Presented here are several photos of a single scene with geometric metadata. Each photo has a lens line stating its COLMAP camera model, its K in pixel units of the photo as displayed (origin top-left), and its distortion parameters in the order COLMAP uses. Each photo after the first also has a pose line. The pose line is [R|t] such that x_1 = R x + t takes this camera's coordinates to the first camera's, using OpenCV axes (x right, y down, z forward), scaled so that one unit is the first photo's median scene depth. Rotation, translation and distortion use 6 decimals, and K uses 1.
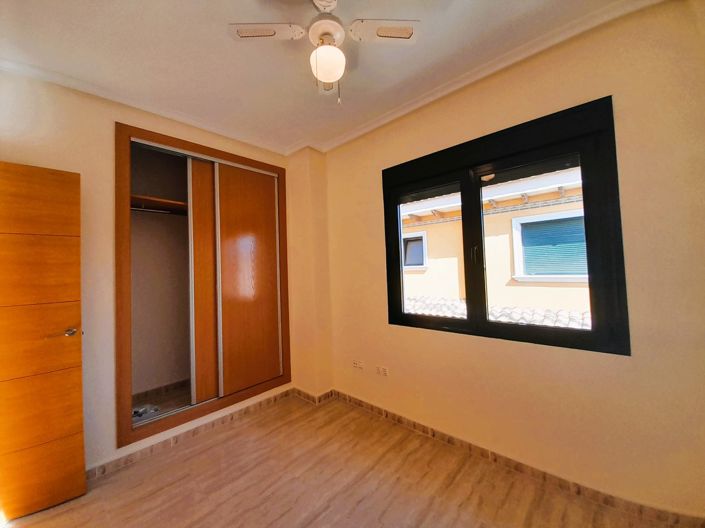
lens RADIAL K [[282.7, 0, 355.3], [0, 282.7, 262.2], [0, 0, 1]] dist [-0.008513, -0.002900]
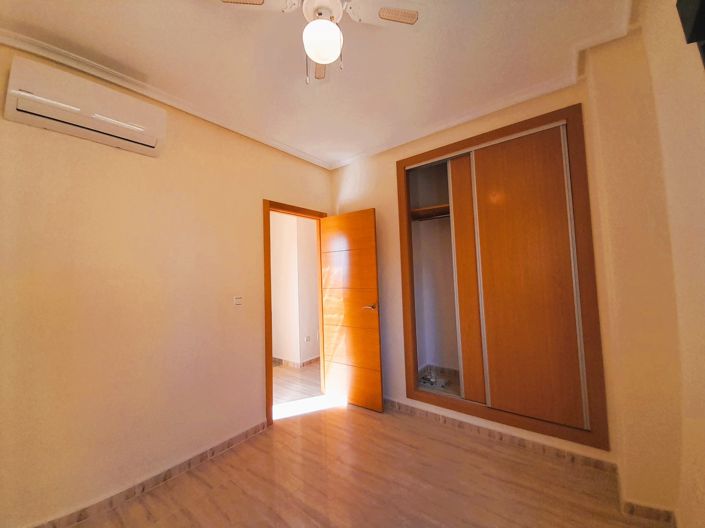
lens RADIAL K [[282.7, 0, 352.5], [0, 282.7, 260.2], [0, 0, 1]] dist [-0.008513, -0.002900]
pose [[0.046876, -0.021631, -0.998666, 0.440720], [0.049831, 0.998571, -0.019290, 0.004852], [0.997657, -0.048860, 0.047887, 0.575883]]
